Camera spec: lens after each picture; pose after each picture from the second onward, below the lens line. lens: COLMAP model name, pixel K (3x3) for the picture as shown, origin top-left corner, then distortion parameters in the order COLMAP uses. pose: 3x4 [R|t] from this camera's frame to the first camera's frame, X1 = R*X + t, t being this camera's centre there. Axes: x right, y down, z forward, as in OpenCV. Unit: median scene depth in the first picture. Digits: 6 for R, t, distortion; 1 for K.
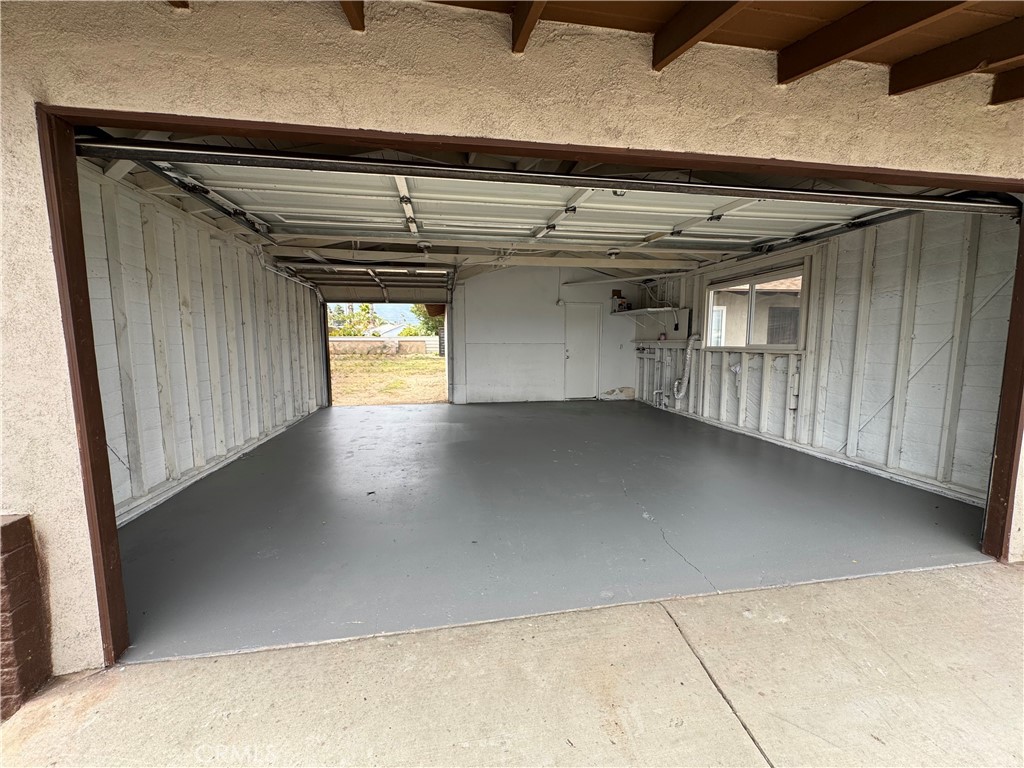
lens RADIAL K [[411.6, 0, 508.7], [0, 411.6, 383.5], [0, 0, 1]] dist [-0.000895, -0.000047]
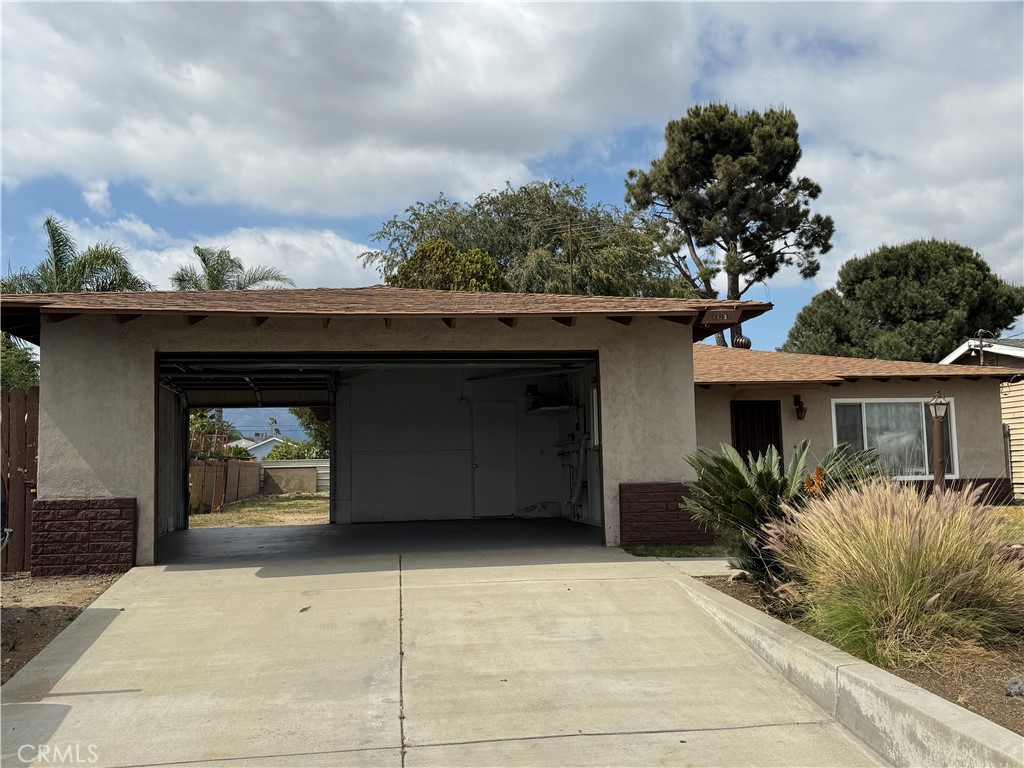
lens RADIAL K [[956.9, 0, 513.6], [0, 956.9, 386.8], [0, 0, 1]] dist [0.124827, 0.000000]
pose [[0.999779, -0.020696, -0.003663, 0.258440], [0.019606, 0.981128, -0.192361, 0.171900], [0.007575, 0.192246, 0.981317, -1.043369]]
